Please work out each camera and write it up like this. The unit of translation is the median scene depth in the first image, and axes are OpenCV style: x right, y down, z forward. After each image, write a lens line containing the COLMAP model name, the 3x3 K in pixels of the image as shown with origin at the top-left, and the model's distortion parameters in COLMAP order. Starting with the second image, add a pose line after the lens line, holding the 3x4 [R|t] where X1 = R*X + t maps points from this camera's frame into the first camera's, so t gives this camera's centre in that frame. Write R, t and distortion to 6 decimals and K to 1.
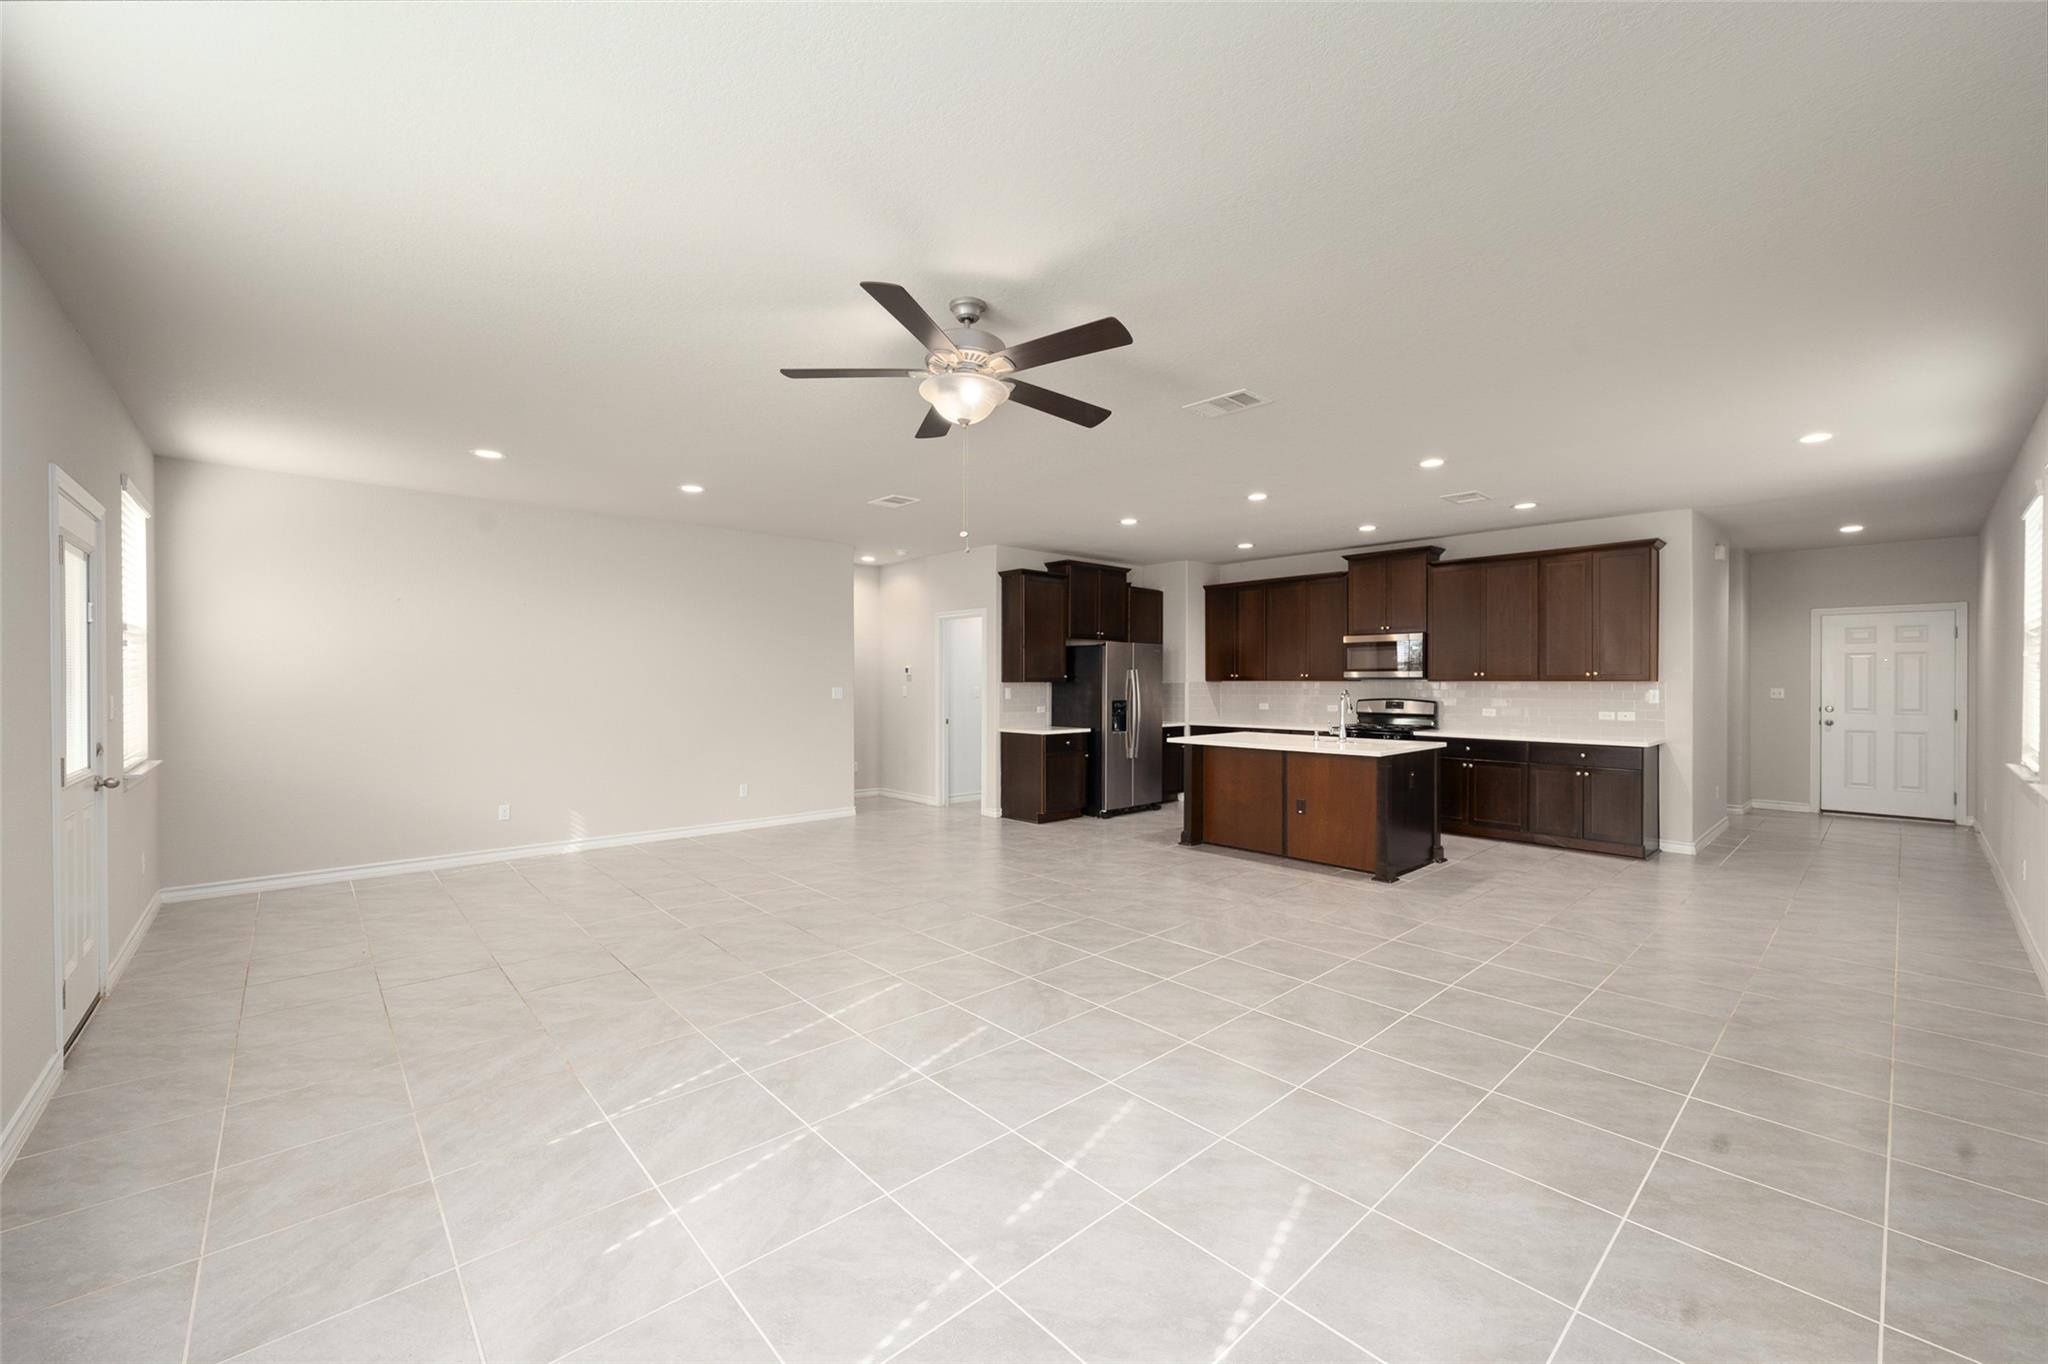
lens RADIAL K [[806.1, 0, 1018.6], [0, 806.1, 682.5], [0, 0, 1]] dist [-0.001754, -0.000578]
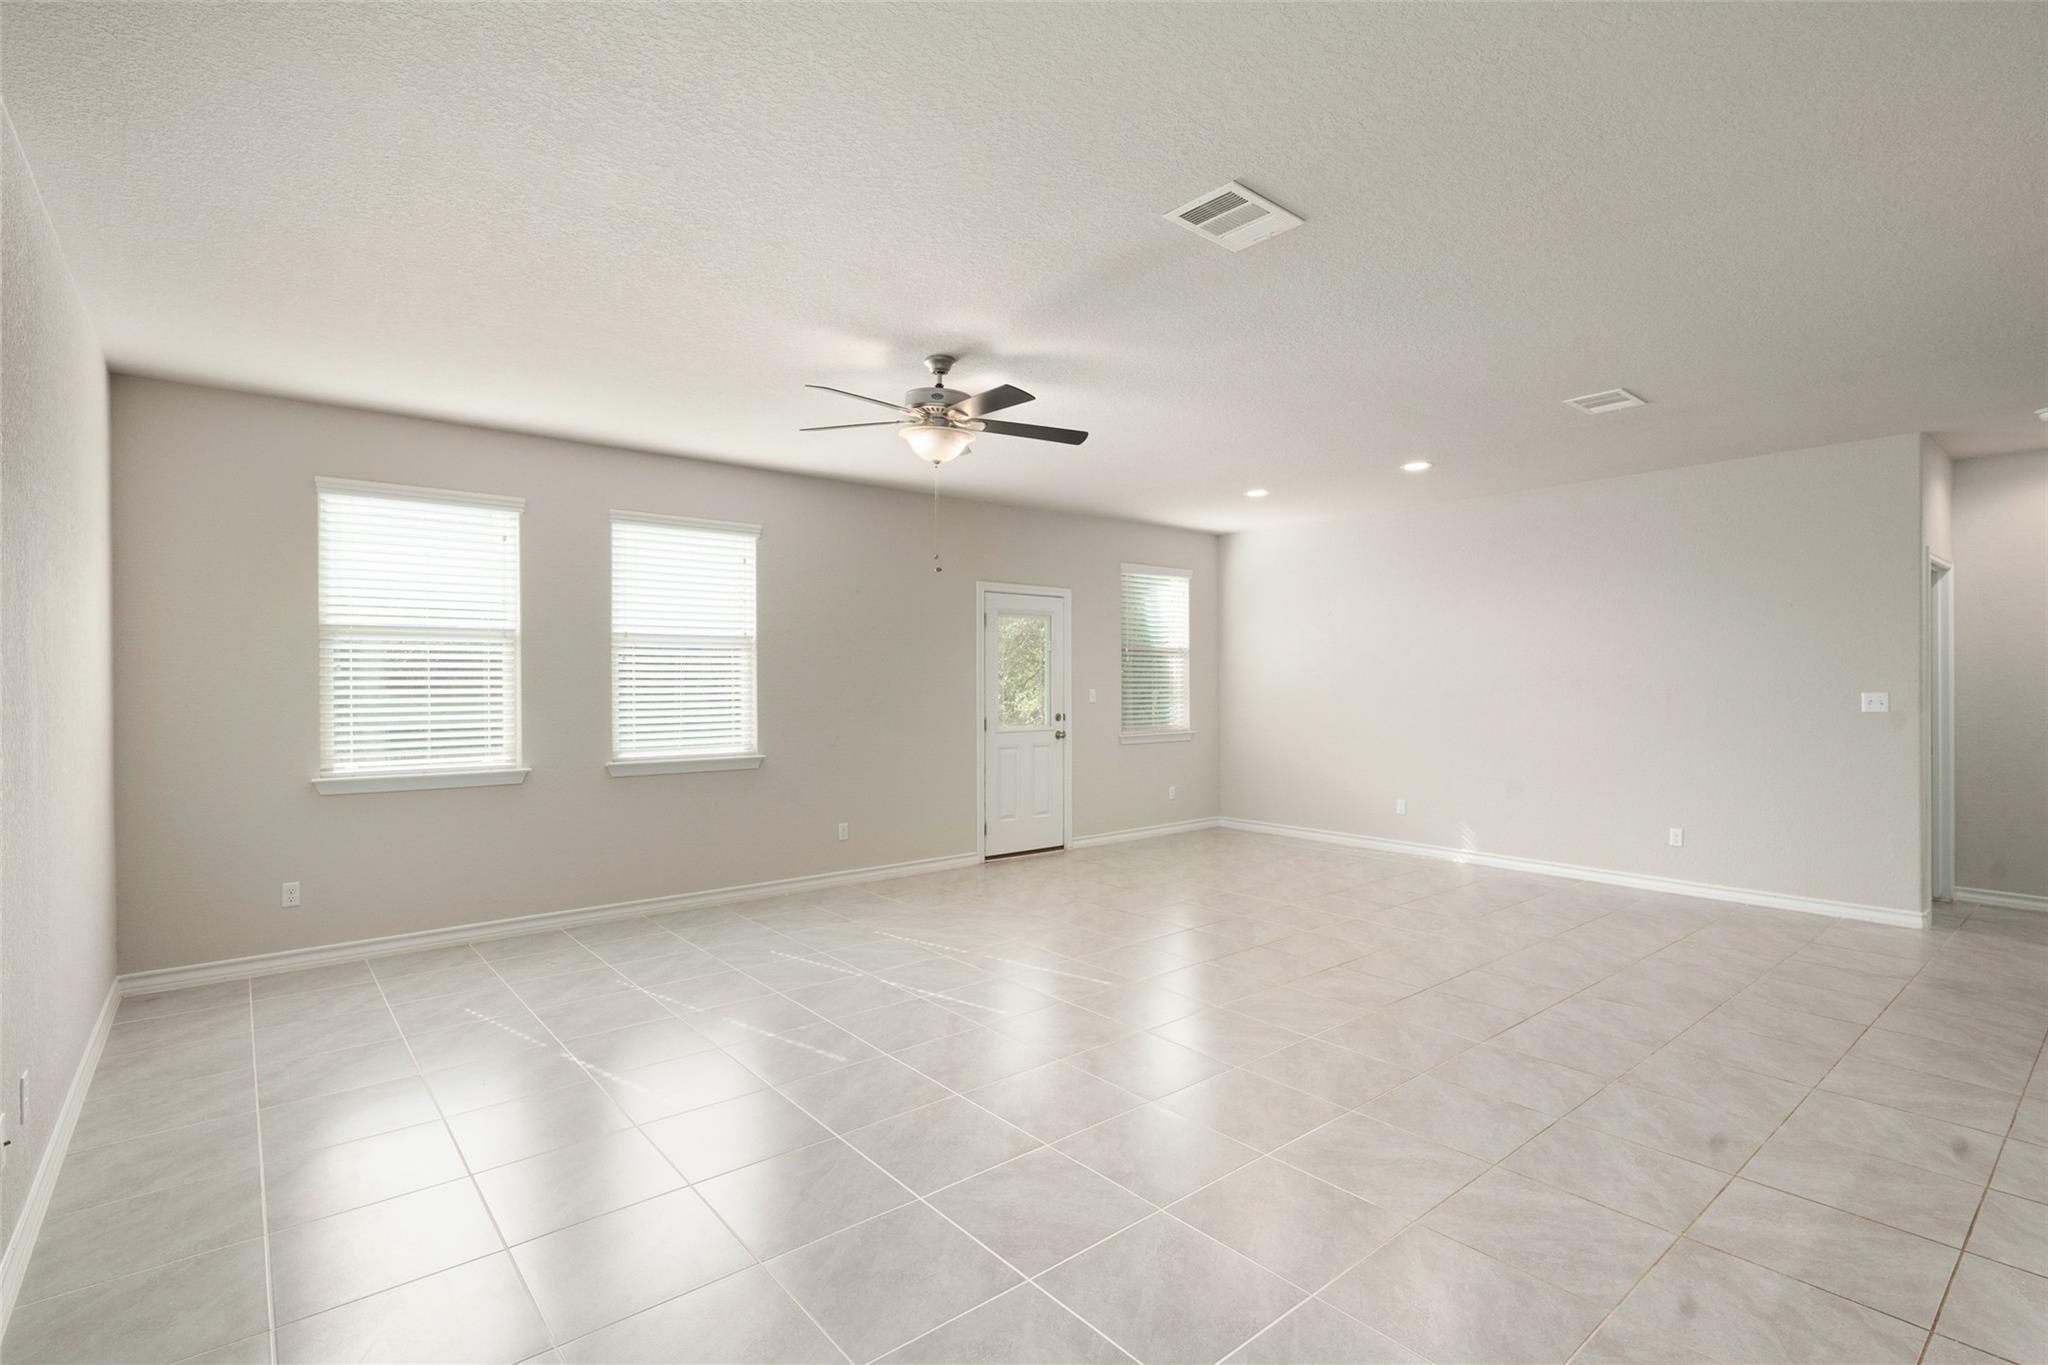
lens RADIAL K [[965.5, 0, 1024.7], [0, 965.5, 686.0], [0, 0, 1]] dist [-0.000975, 0.000531]
pose [[-0.043035, 0.005047, -0.999061, 0.516284], [-0.001547, 0.999986, 0.005118, -0.001436], [0.999072, 0.001765, -0.043026, 0.460479]]
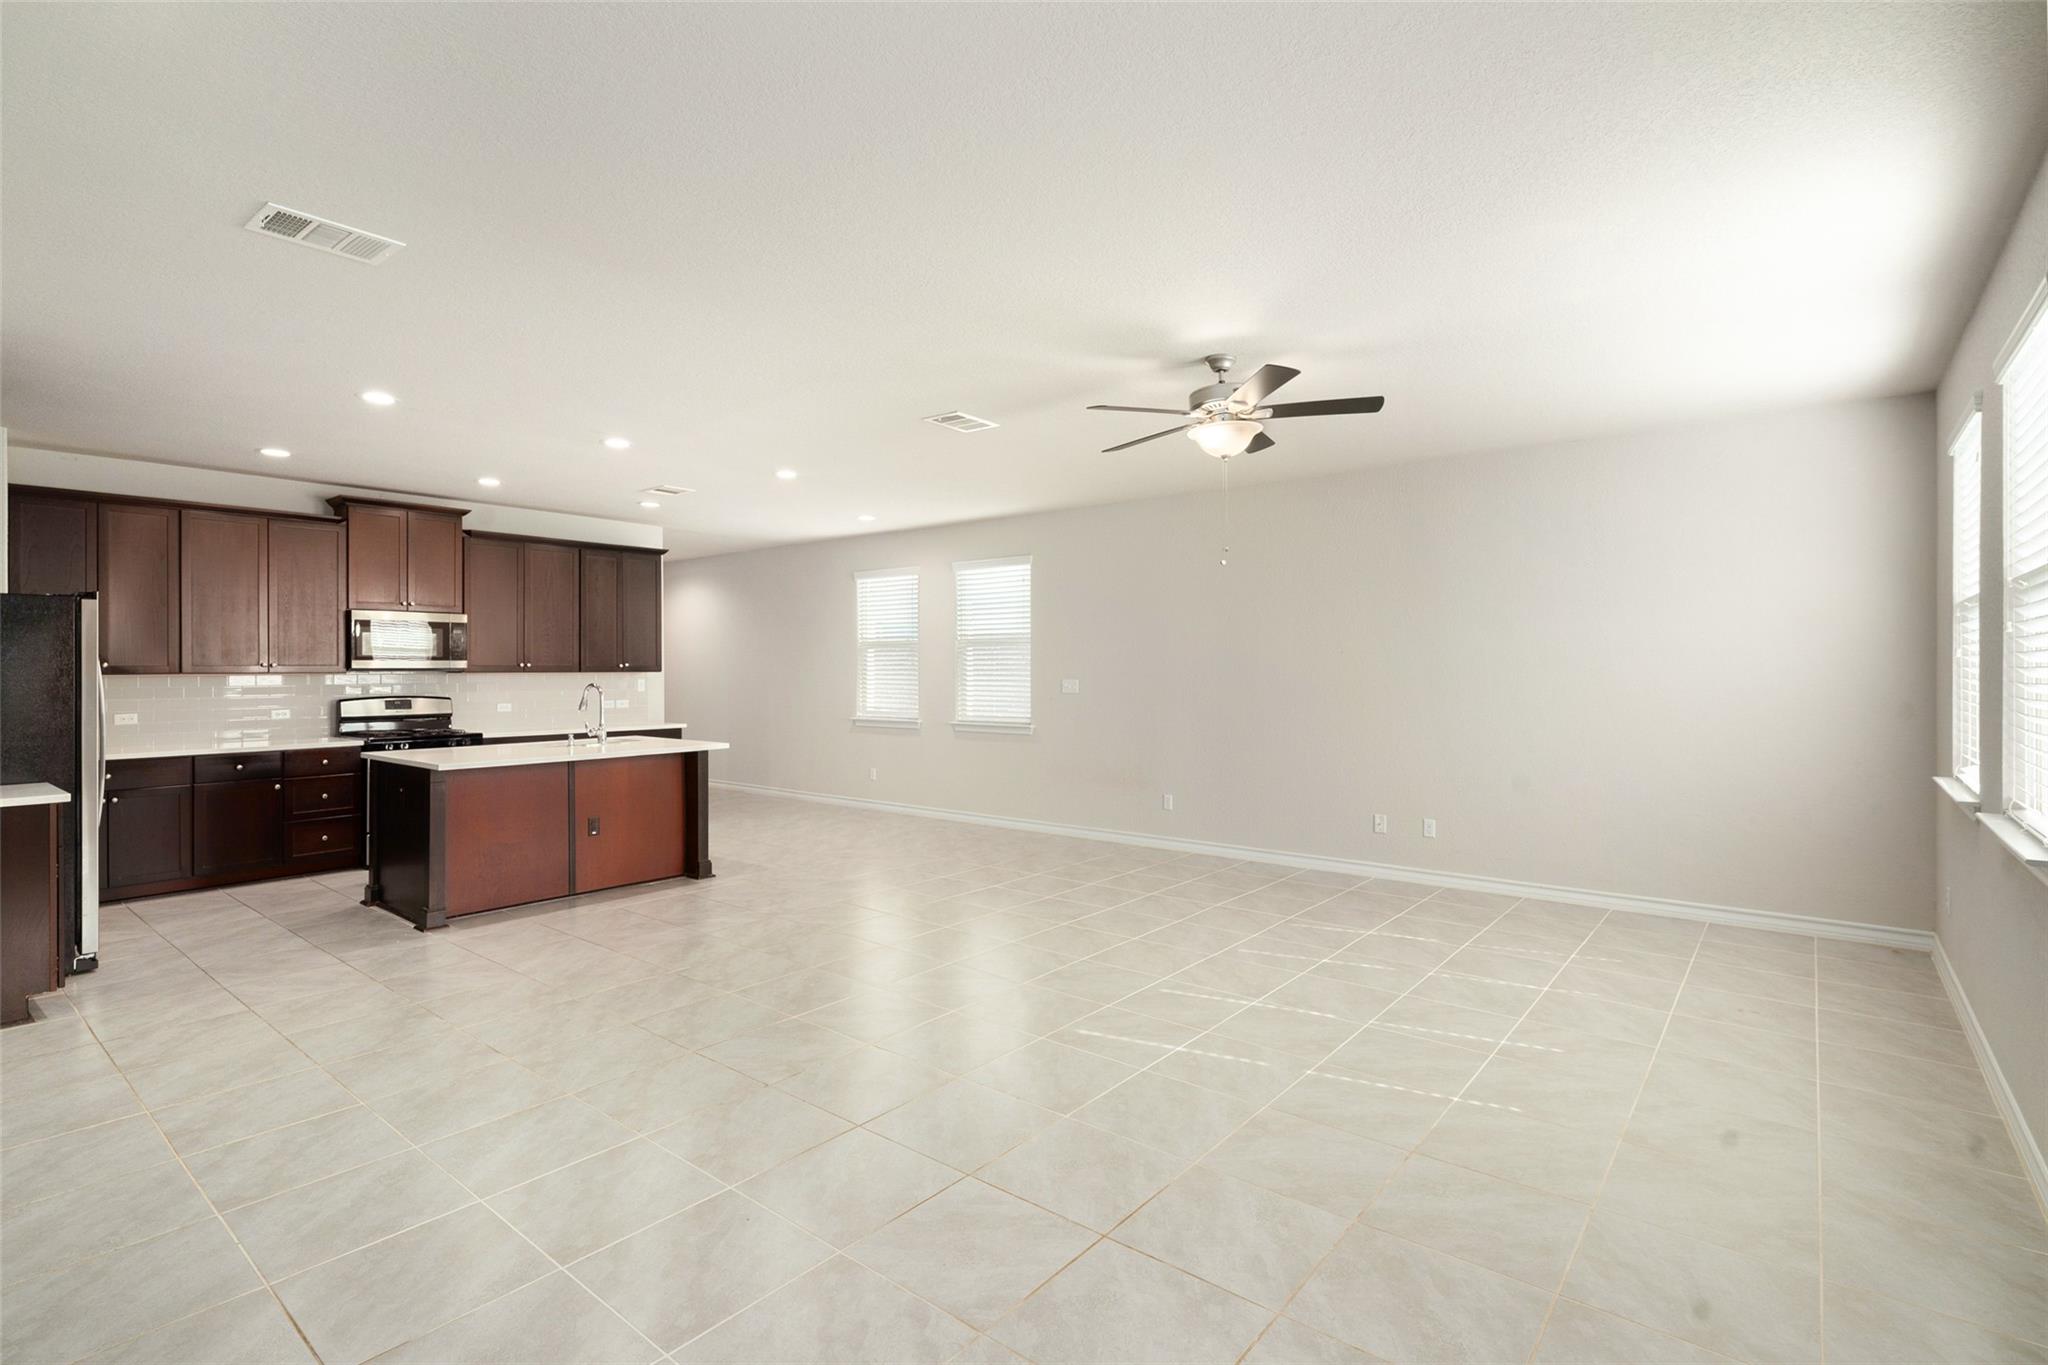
lens RADIAL K [[965.5, 0, 1014.9], [0, 965.5, 670.5], [0, 0, 1]] dist [-0.000975, 0.000531]
pose [[-0.146595, -0.002081, 0.989194, -0.560272], [0.005160, 0.999983, 0.002868, -0.004105], [-0.989183, 0.005524, -0.146581, 0.590626]]
